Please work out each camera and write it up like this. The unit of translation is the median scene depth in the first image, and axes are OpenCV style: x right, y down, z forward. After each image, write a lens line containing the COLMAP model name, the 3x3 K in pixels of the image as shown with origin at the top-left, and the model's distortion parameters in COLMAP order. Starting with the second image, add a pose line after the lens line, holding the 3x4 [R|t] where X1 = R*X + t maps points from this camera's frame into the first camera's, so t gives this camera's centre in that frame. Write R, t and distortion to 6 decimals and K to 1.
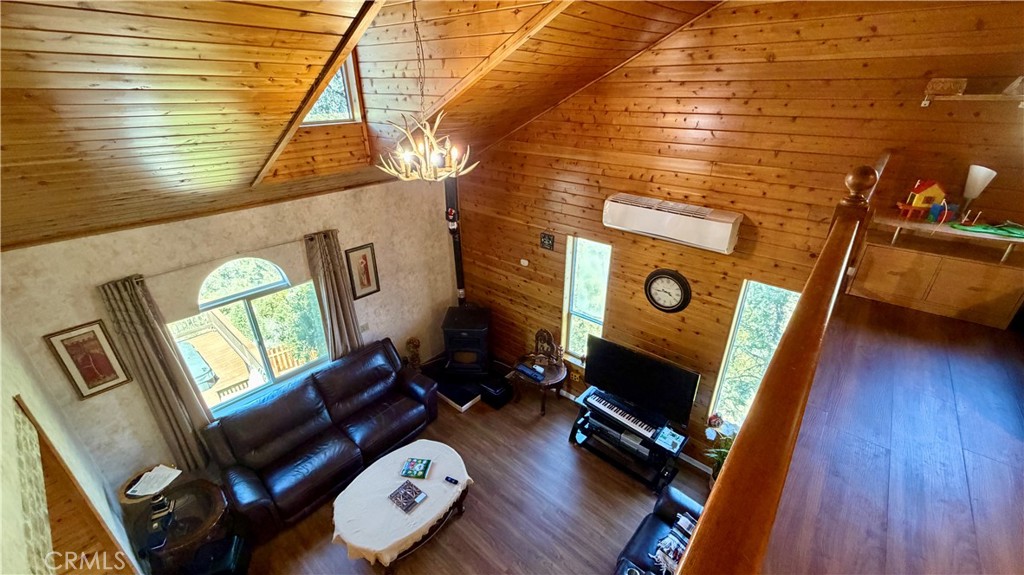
lens RADIAL K [[408.7, 0, 509.4], [0, 408.7, 289.3], [0, 0, 1]] dist [0.000681, -0.000123]
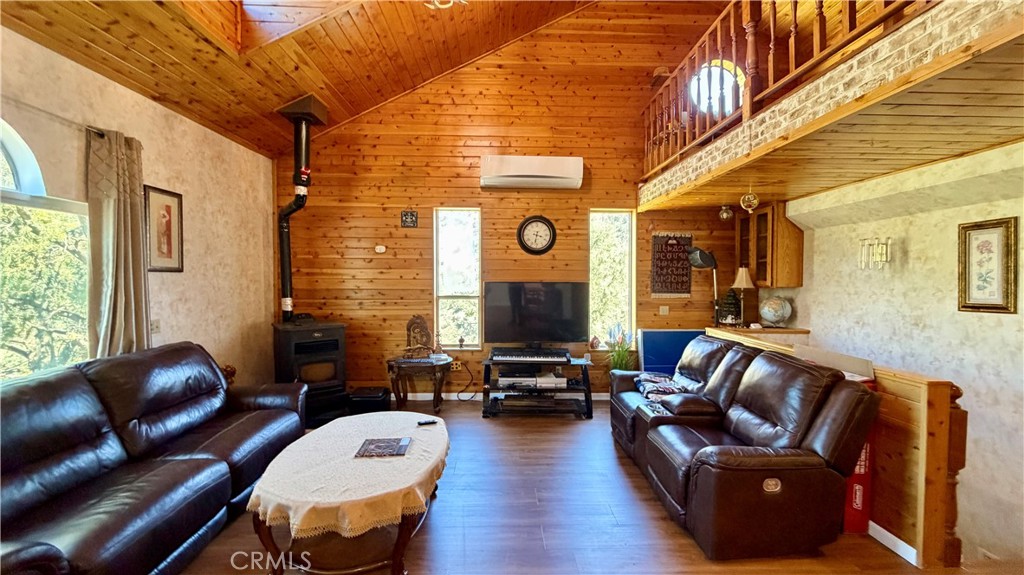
lens RADIAL K [[408.7, 0, 509.9], [0, 408.7, 287.3], [0, 0, 1]] dist [0.000681, -0.000123]
pose [[0.732867, -0.011633, 0.680273, -0.480757], [0.294077, 0.907048, -0.301302, 0.478301], [-0.613535, 0.420866, 0.668166, 0.323985]]
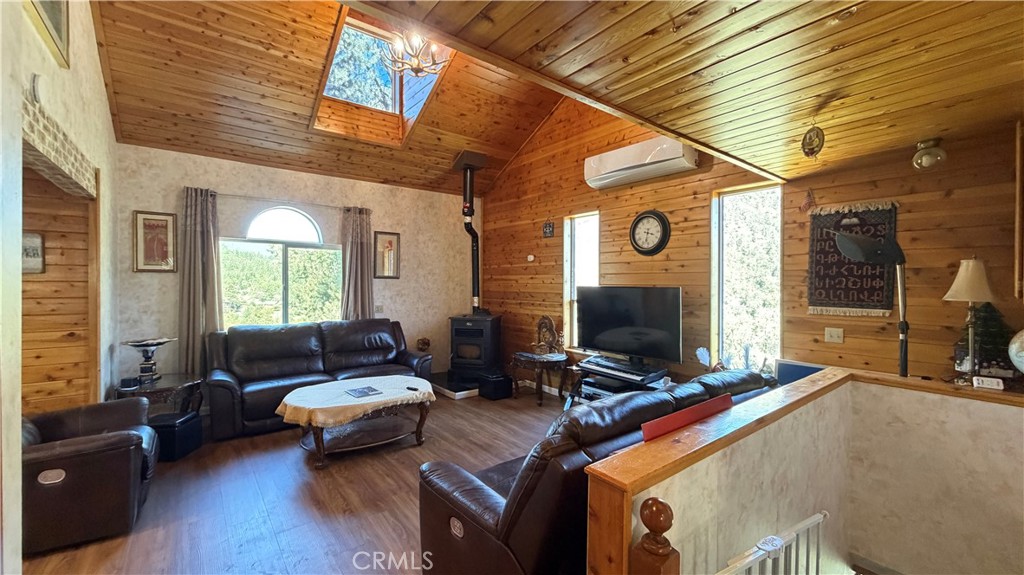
lens RADIAL K [[408.7, 0, 509.5], [0, 408.7, 288.2], [0, 0, 1]] dist [0.000681, -0.000123]
pose [[0.982036, 0.009669, -0.188446, 0.238617], [-0.089464, 0.903161, -0.419876, 0.594609], [0.166138, 0.429192, 0.887802, 0.094289]]
